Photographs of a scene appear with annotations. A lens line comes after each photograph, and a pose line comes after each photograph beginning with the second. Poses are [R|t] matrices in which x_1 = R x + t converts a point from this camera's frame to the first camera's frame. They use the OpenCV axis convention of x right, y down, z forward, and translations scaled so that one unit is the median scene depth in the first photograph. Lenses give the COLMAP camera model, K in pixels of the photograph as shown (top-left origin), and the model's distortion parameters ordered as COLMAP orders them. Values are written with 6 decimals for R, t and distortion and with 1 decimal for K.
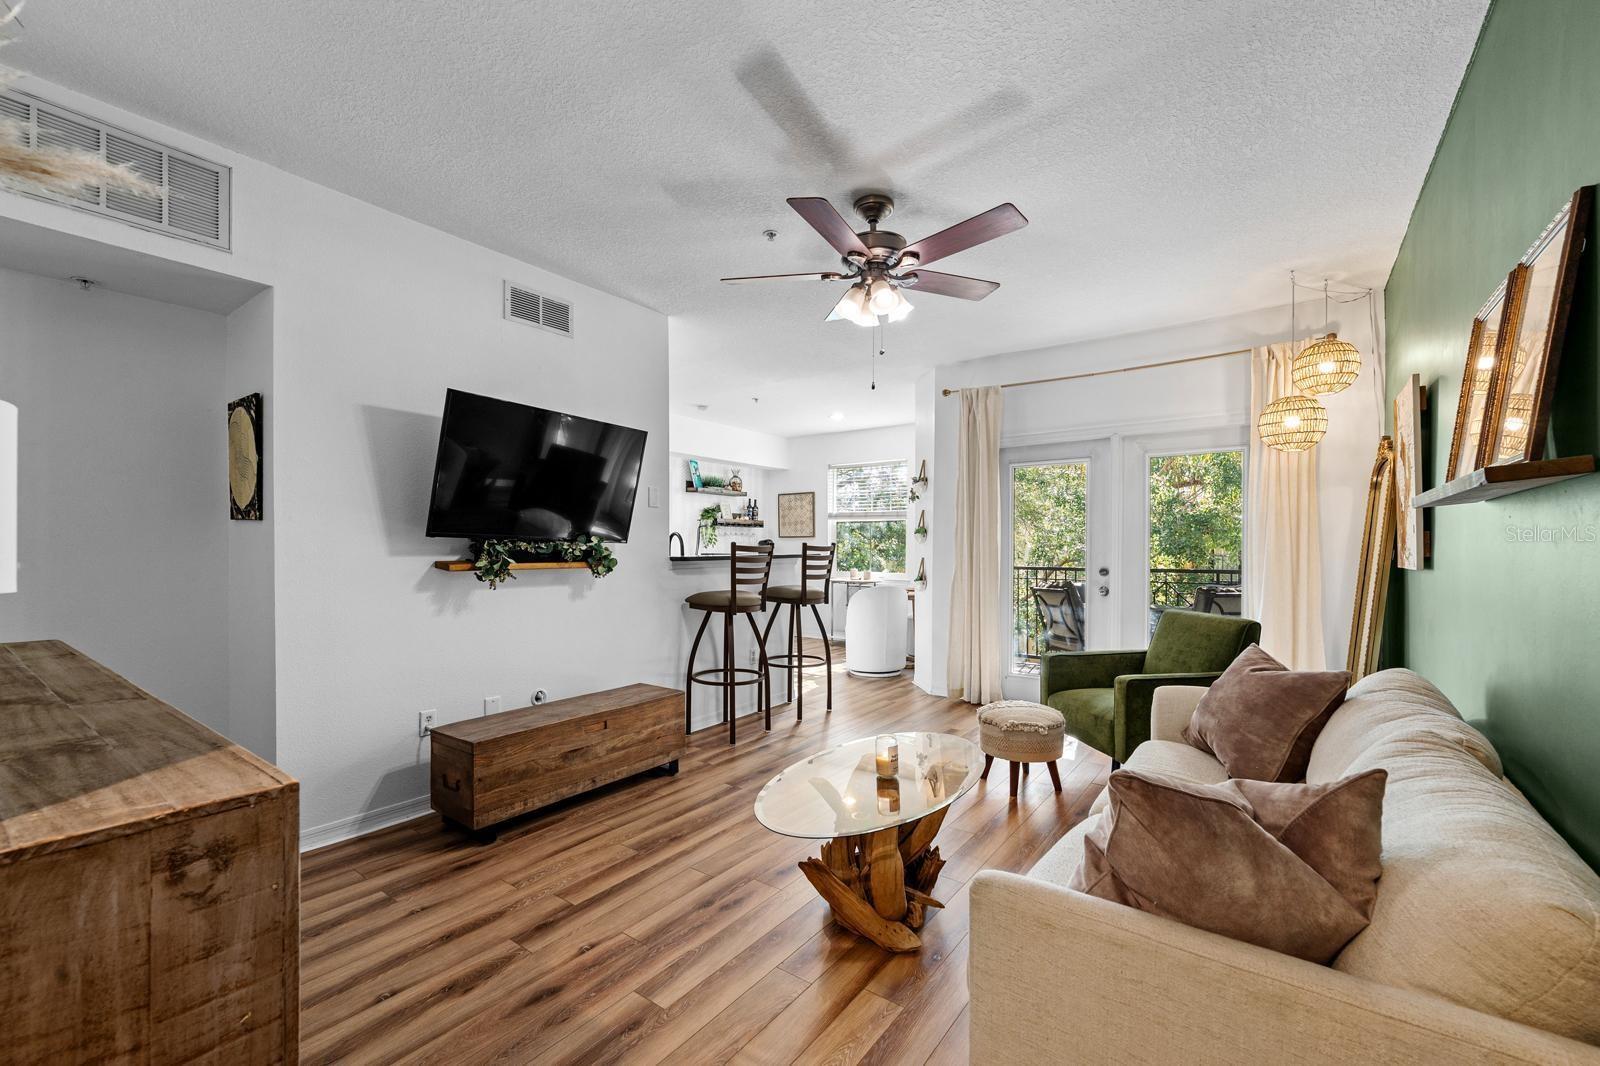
lens RADIAL K [[656.8, 0, 790.6], [0, 656.8, 554.8], [0, 0, 1]] dist [-0.000795, 0.000074]
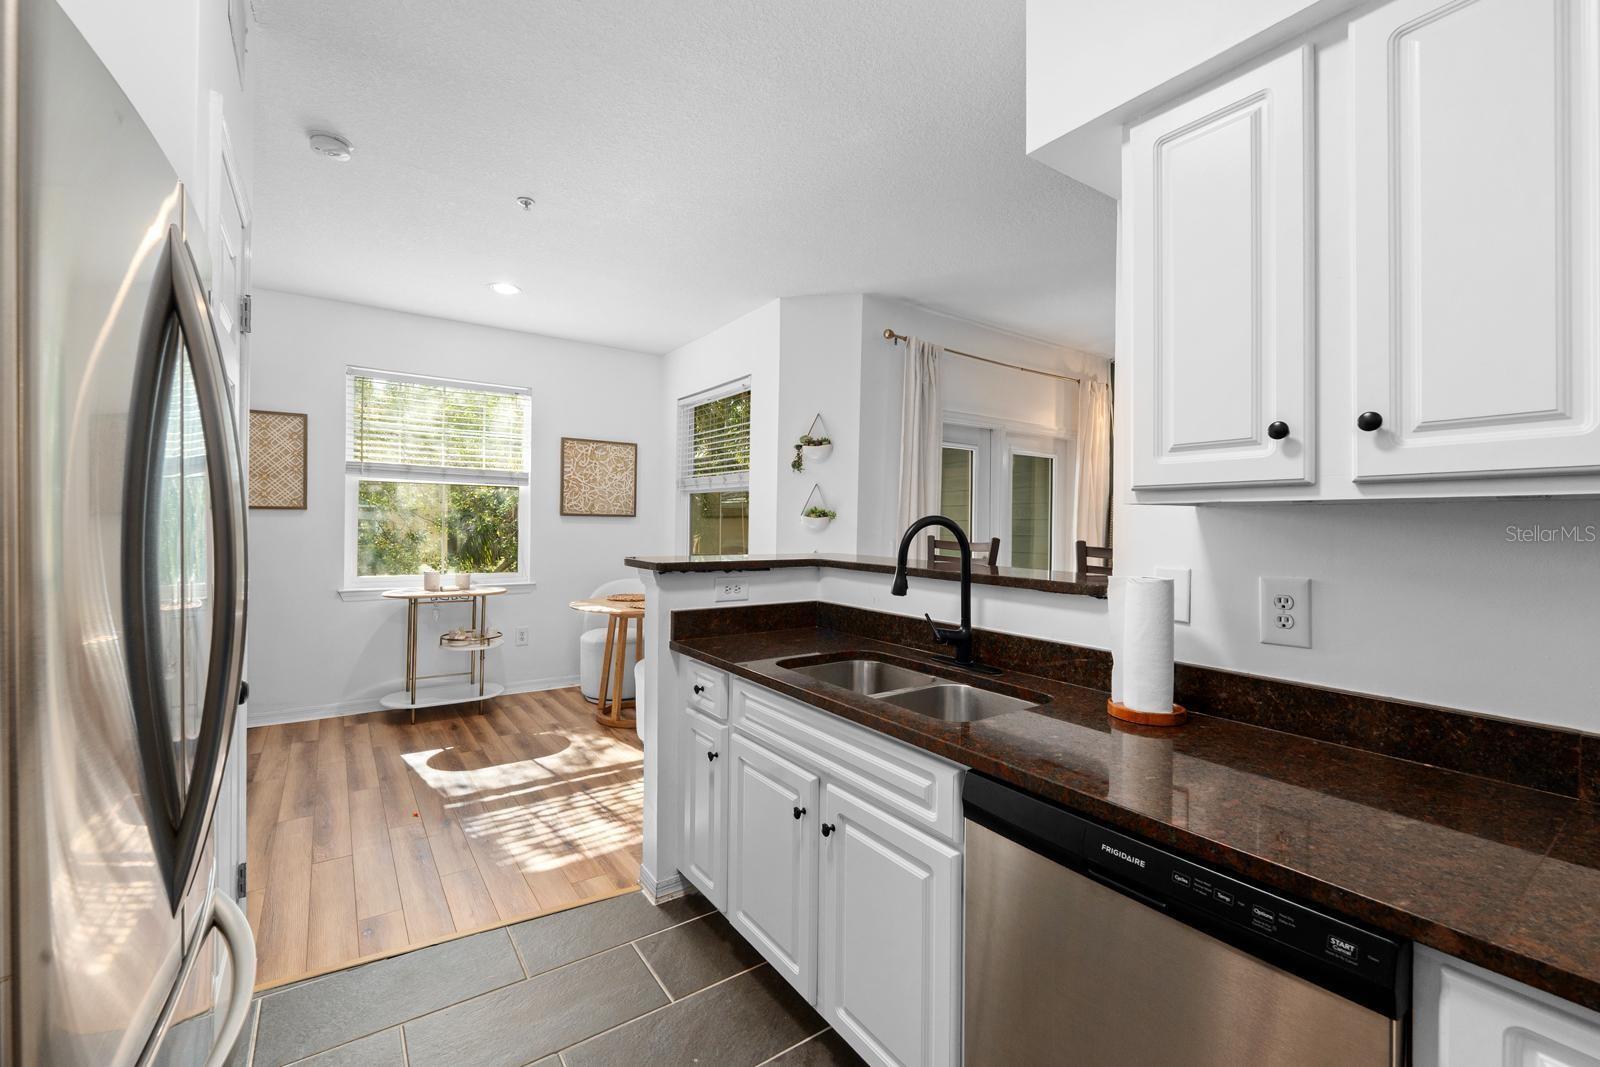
lens RADIAL K [[656.8, 0, 794.7], [0, 656.8, 525.5], [0, 0, 1]] dist [-0.000795, 0.000074]
pose [[0.303477, -0.002153, 0.952836, -0.580768], [0.001054, 0.999998, 0.001924, -0.029824], [-0.952838, 0.000421, 0.303478, 0.972056]]
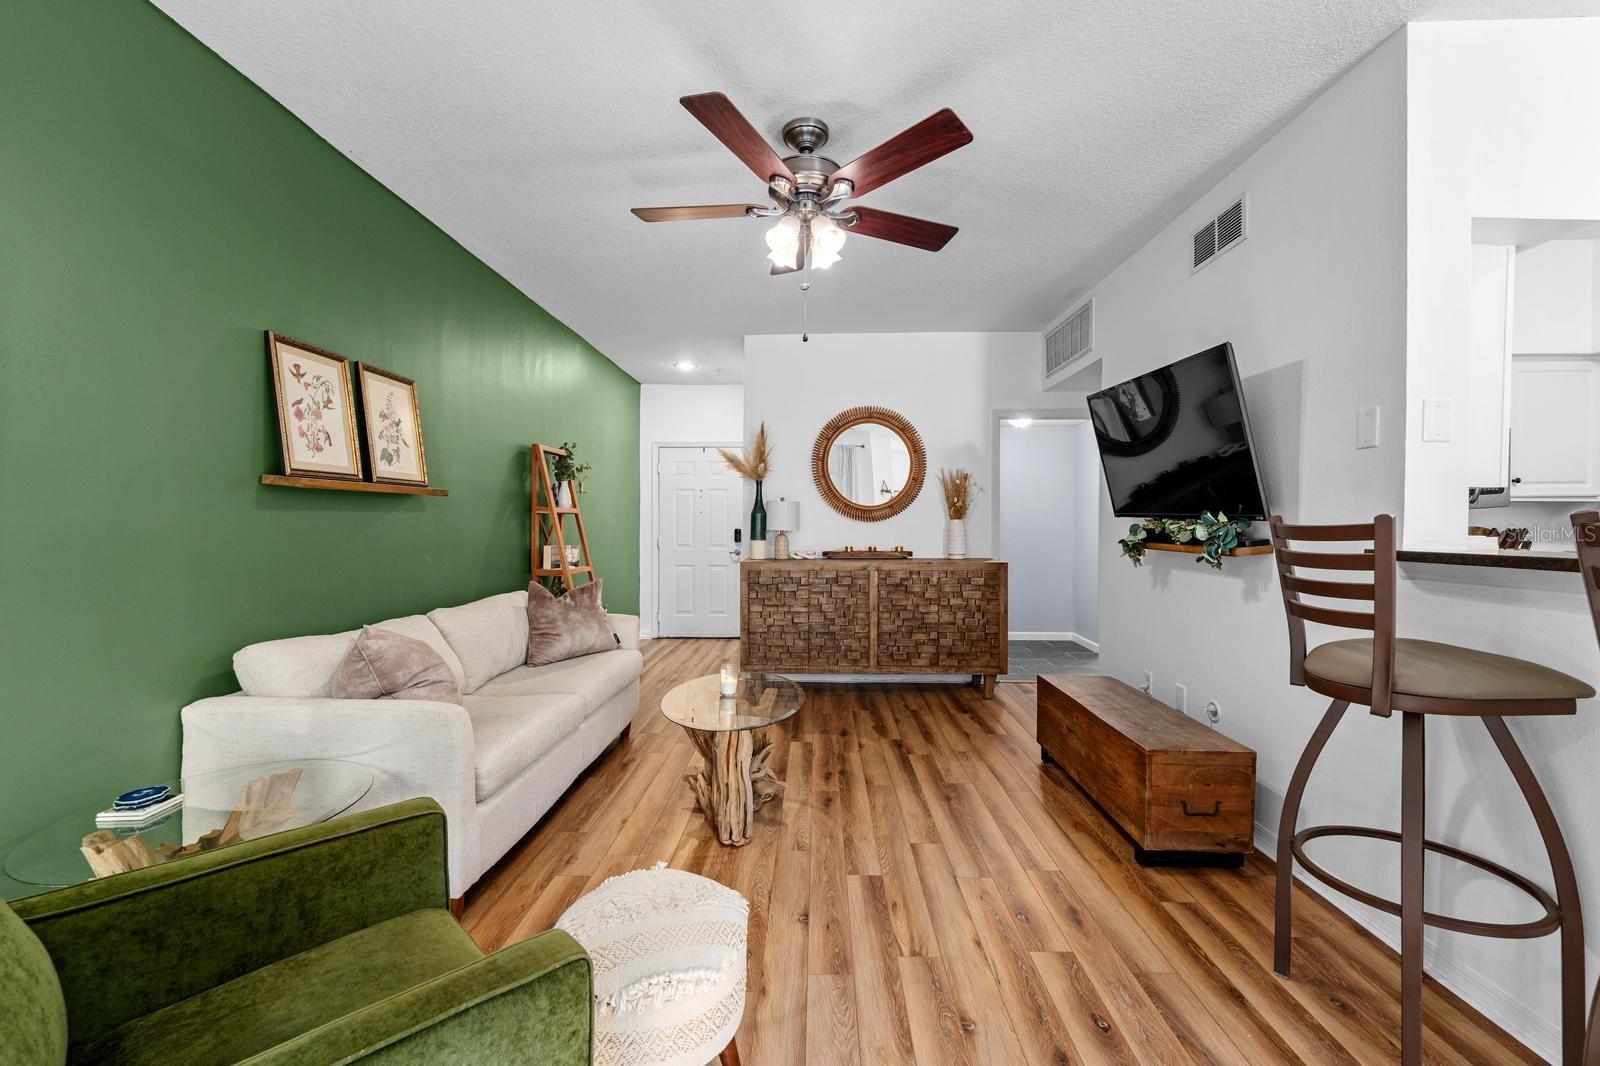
lens RADIAL K [[656.8, 0, 803.0], [0, 656.8, 524.3], [0, 0, 1]] dist [-0.000795, 0.000074]
pose [[-0.809748, -0.003022, -0.586771, 0.376408], [-0.013953, 0.999803, 0.014105, -0.013990], [0.586612, 0.019608, -0.809630, 1.007132]]
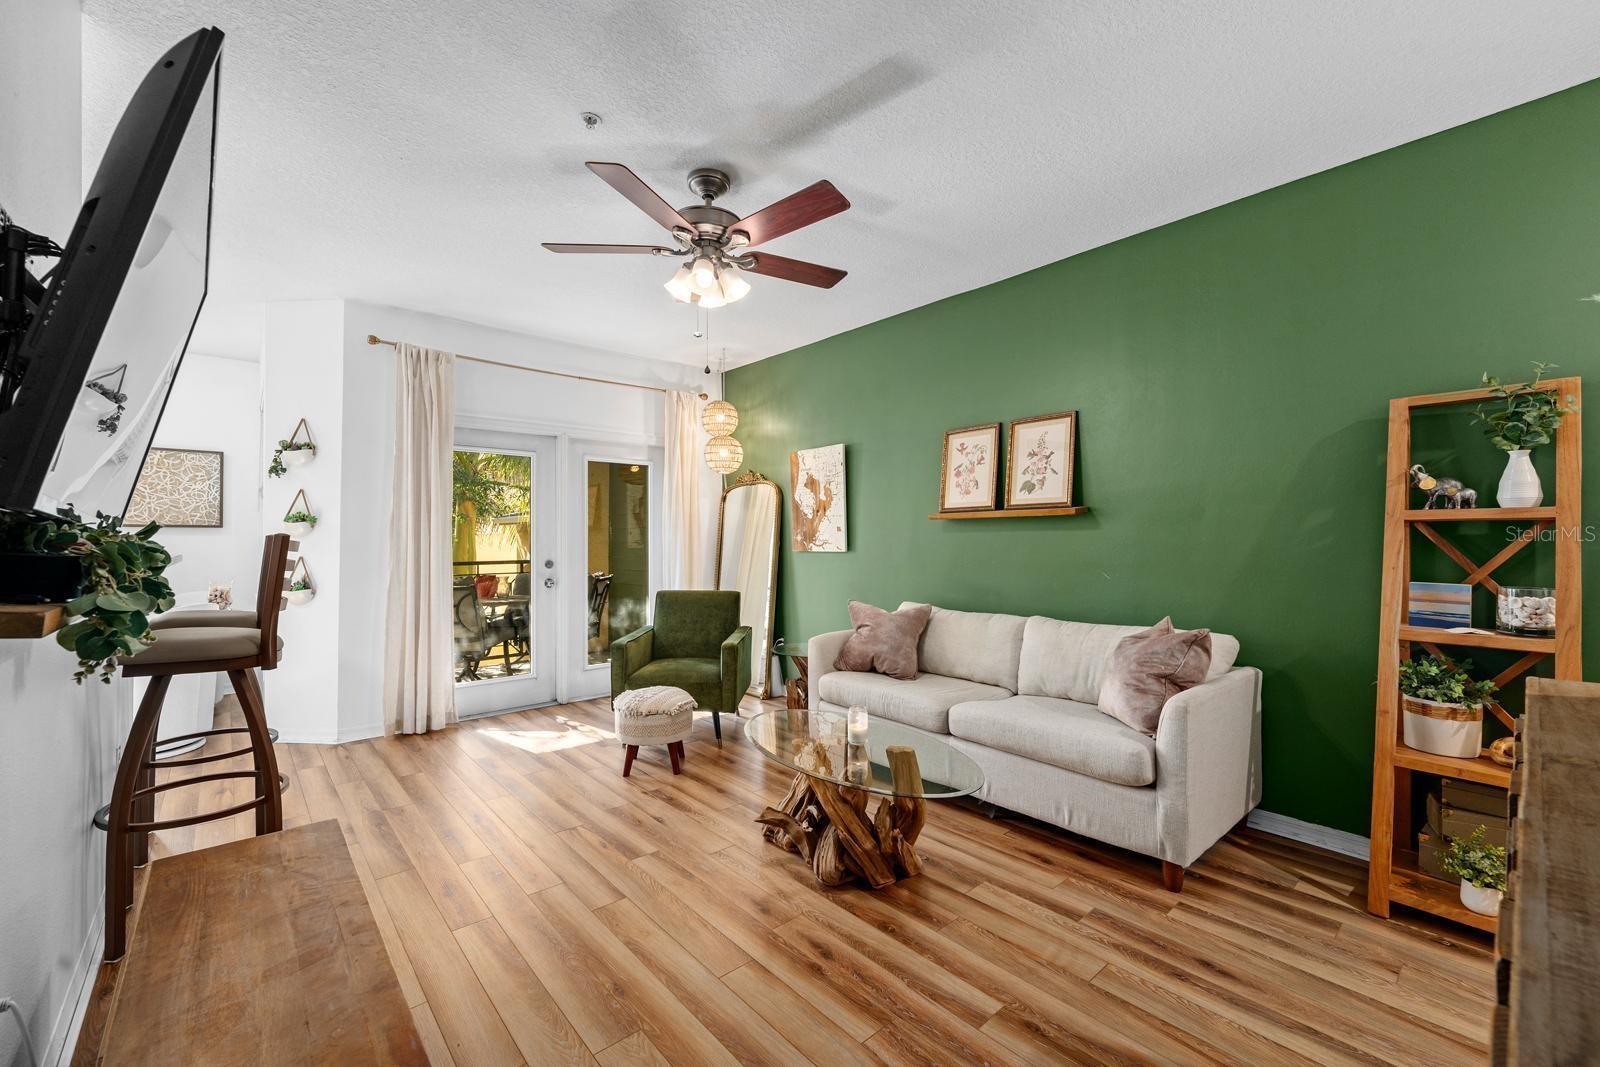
lens RADIAL K [[656.8, 0, 795.8], [0, 656.8, 536.4], [0, 0, 1]] dist [-0.000795, 0.000074]
pose [[0.207446, 0.003890, 0.978239, -0.454845], [0.015800, 0.999848, -0.007327, -0.004311], [-0.978119, 0.016976, 0.207353, 0.403783]]
